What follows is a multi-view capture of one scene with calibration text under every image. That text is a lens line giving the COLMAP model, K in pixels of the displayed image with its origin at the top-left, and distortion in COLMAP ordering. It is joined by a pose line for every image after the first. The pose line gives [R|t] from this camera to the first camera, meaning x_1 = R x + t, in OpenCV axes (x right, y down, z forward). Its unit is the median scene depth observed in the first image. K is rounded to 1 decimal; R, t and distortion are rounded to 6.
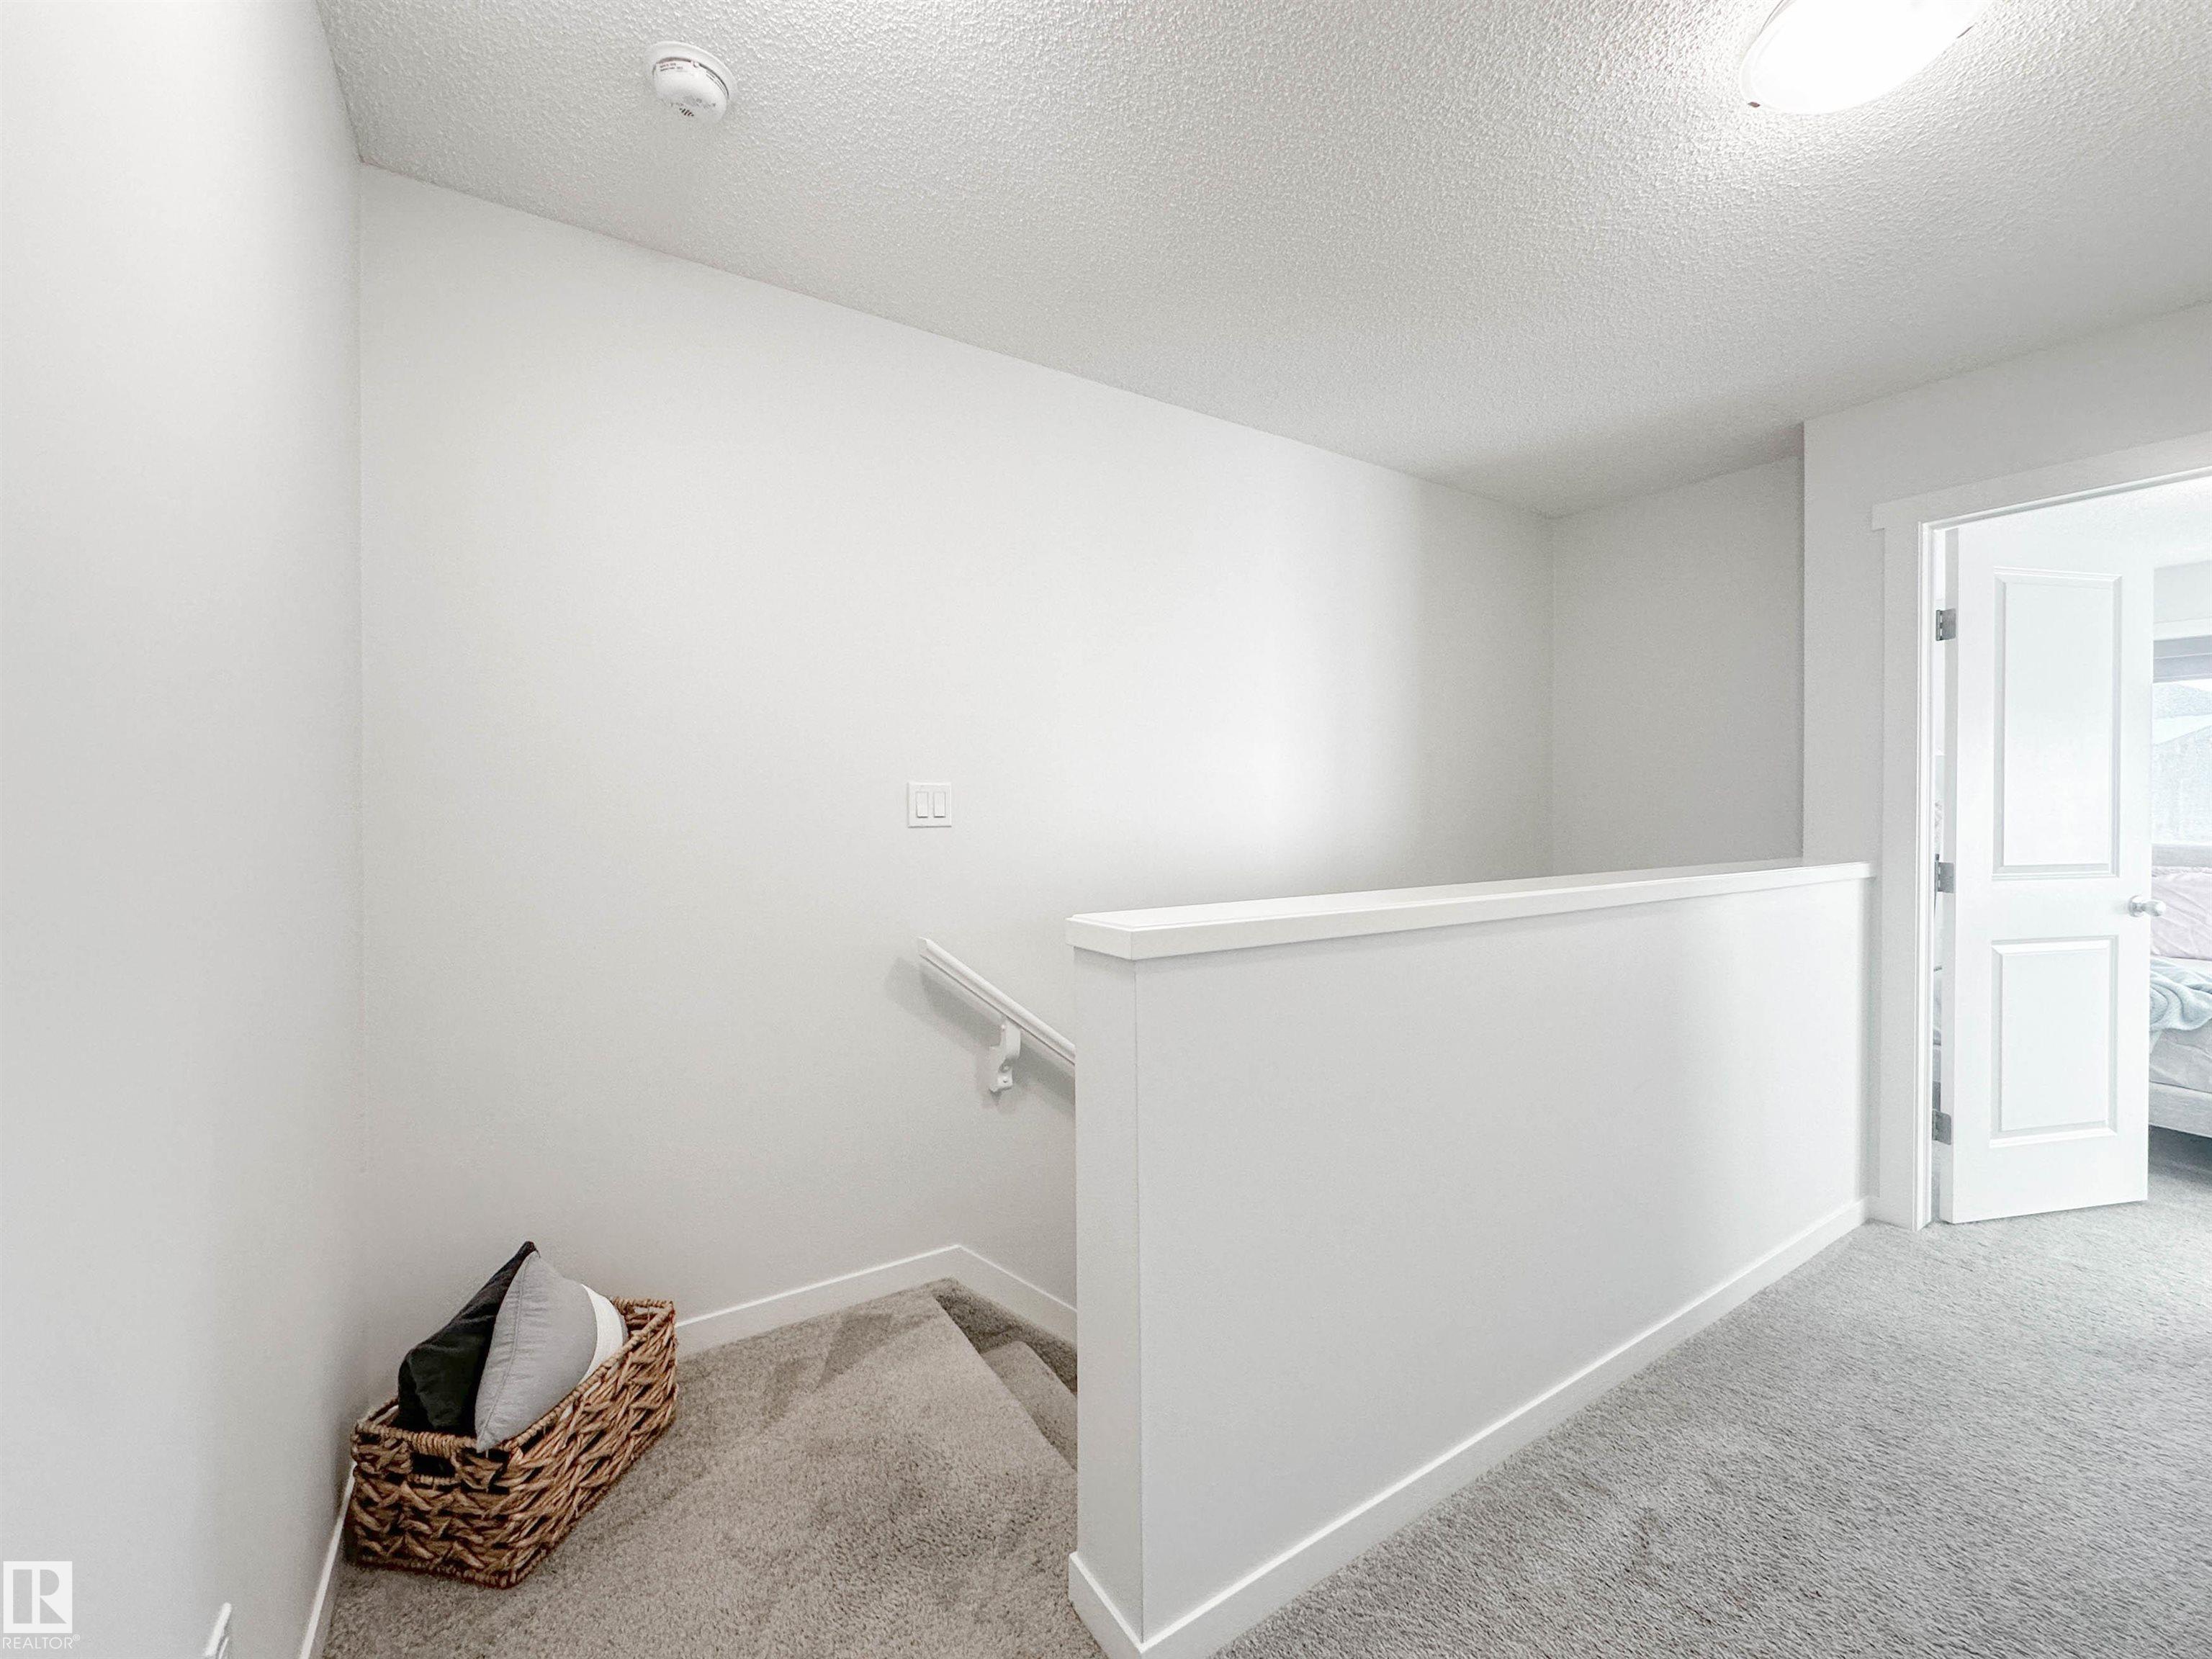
lens RADIAL K [[908.0, 0, 1108.8], [0, 908.0, 815.3], [0, 0, 1]] dist [-0.000690, -0.000311]
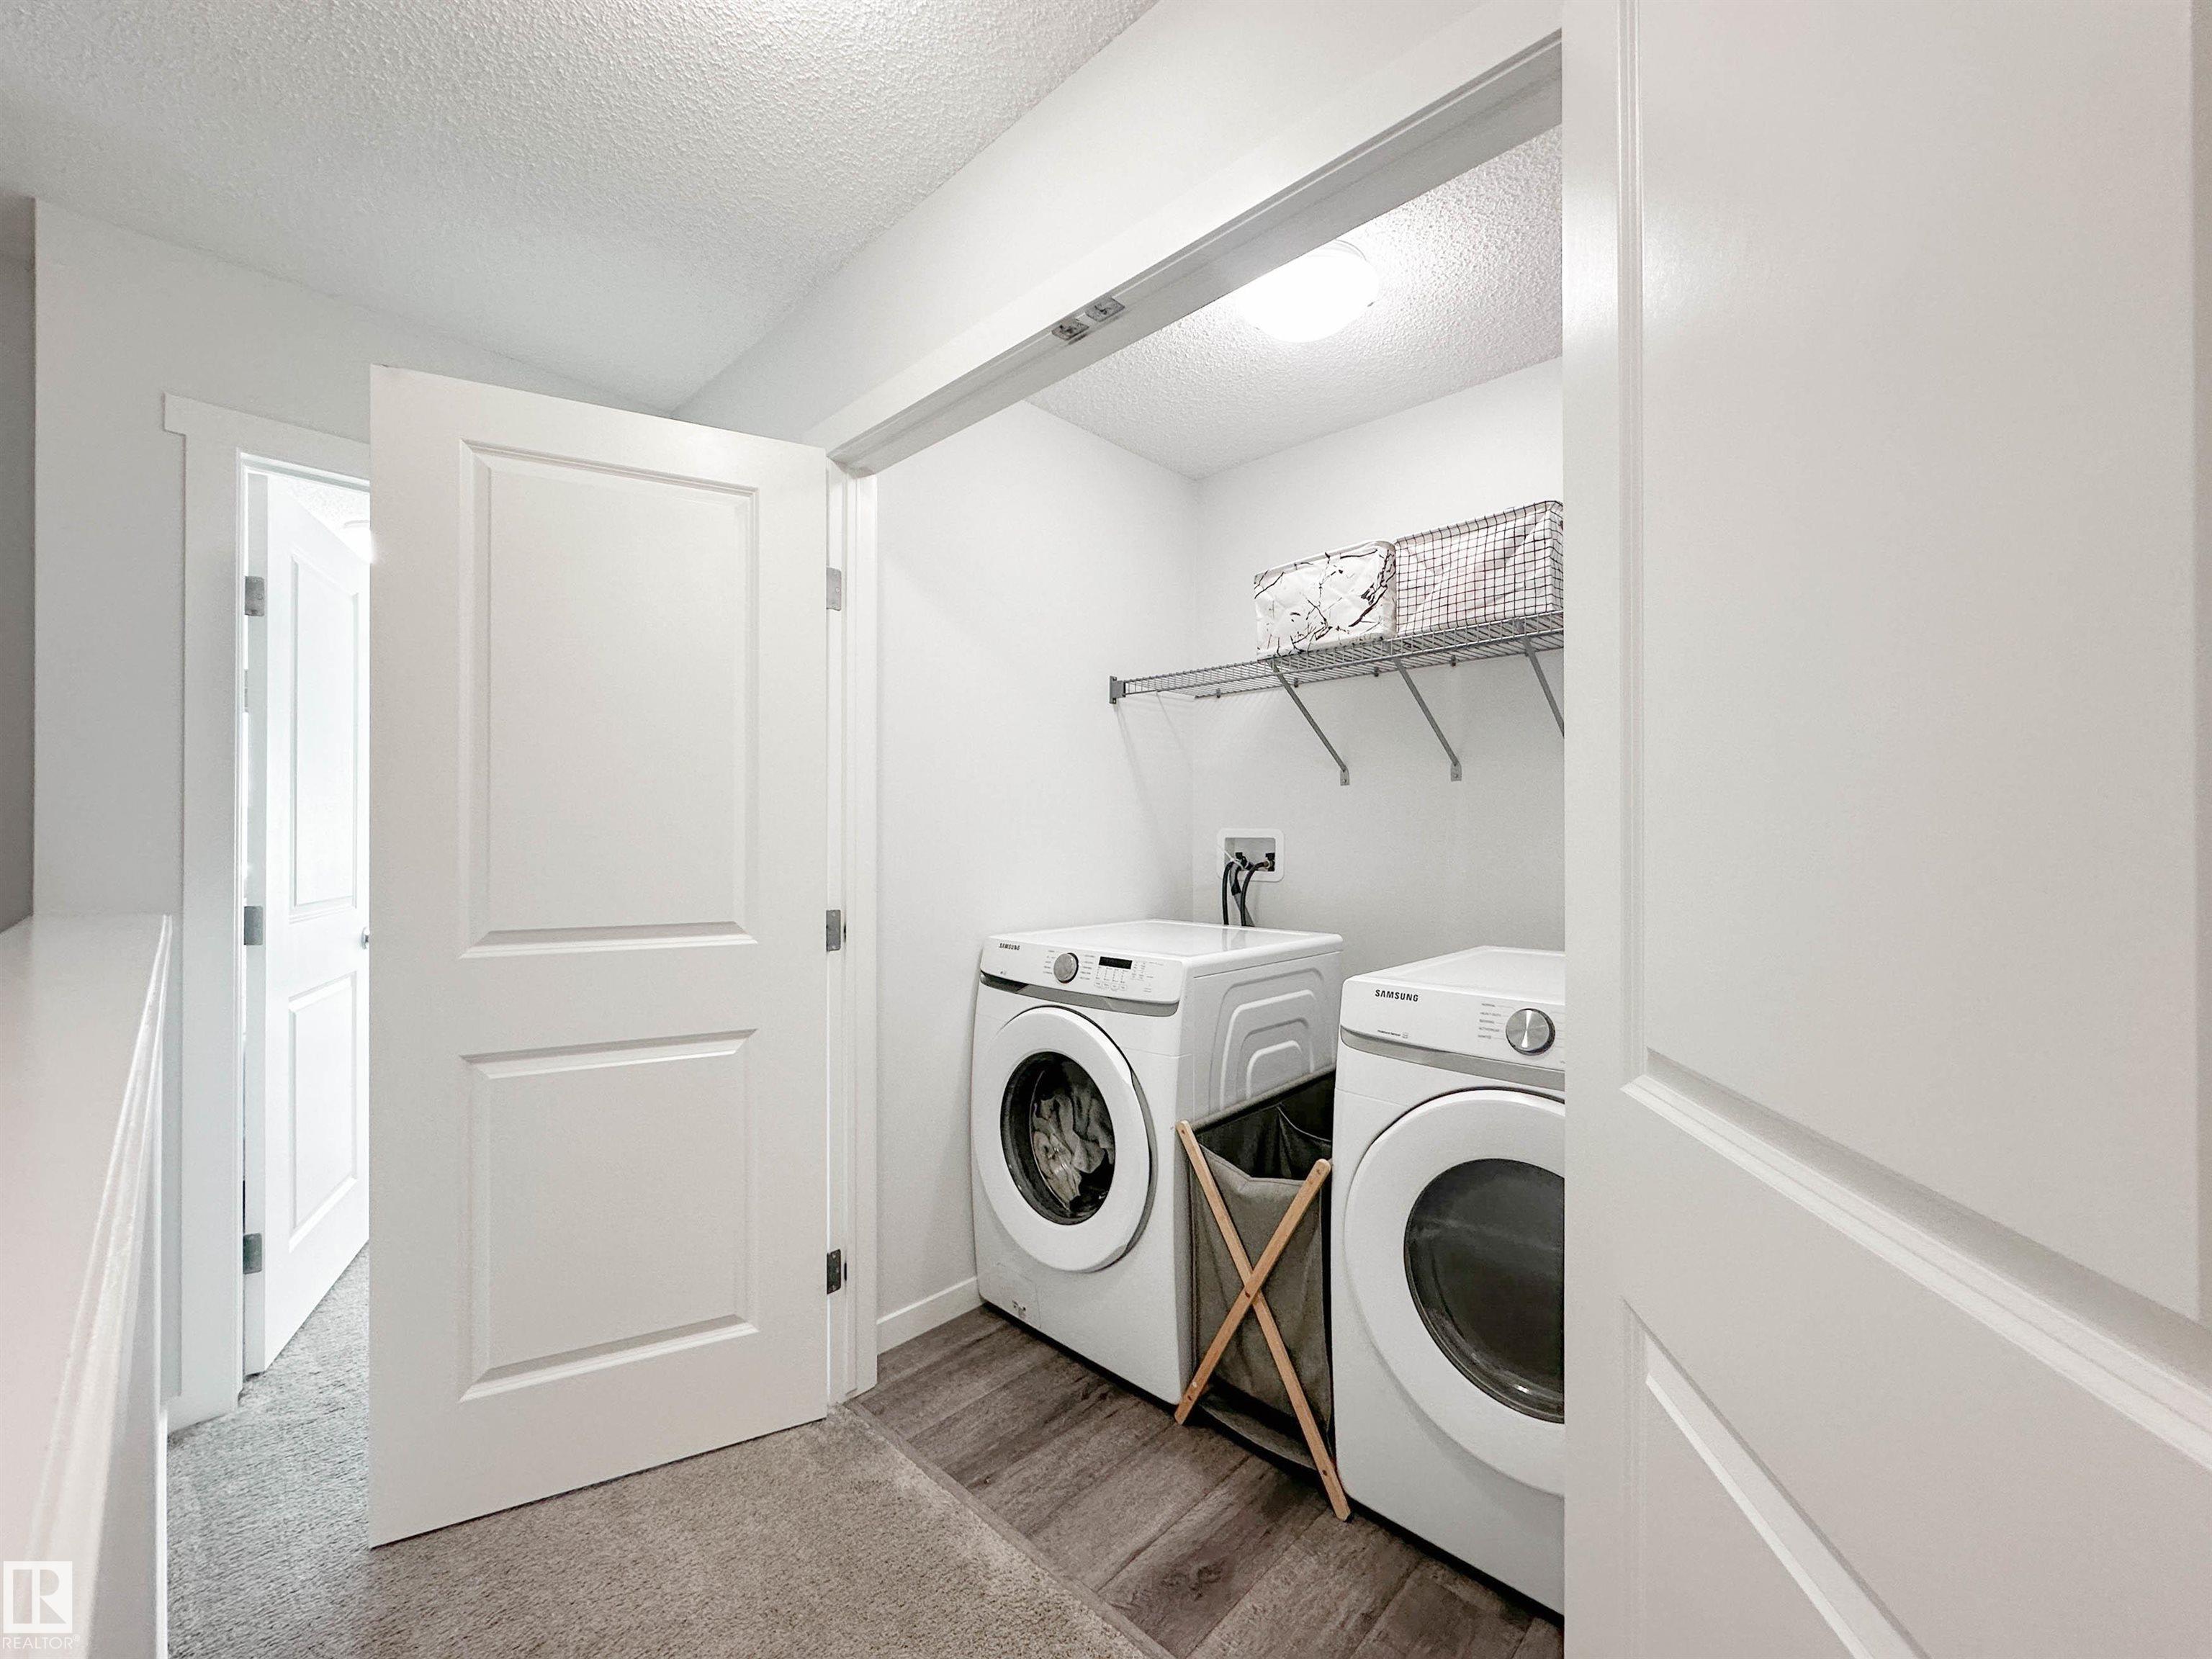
lens RADIAL K [[908.0, 0, 1110.9], [0, 908.0, 833.8], [0, 0, 1]] dist [-0.000690, -0.000311]
pose [[-0.229686, -0.002809, 0.973261, 0.010913], [0.014557, 0.999874, 0.006321, -0.002893], [-0.973156, 0.015619, -0.229616, 0.466872]]
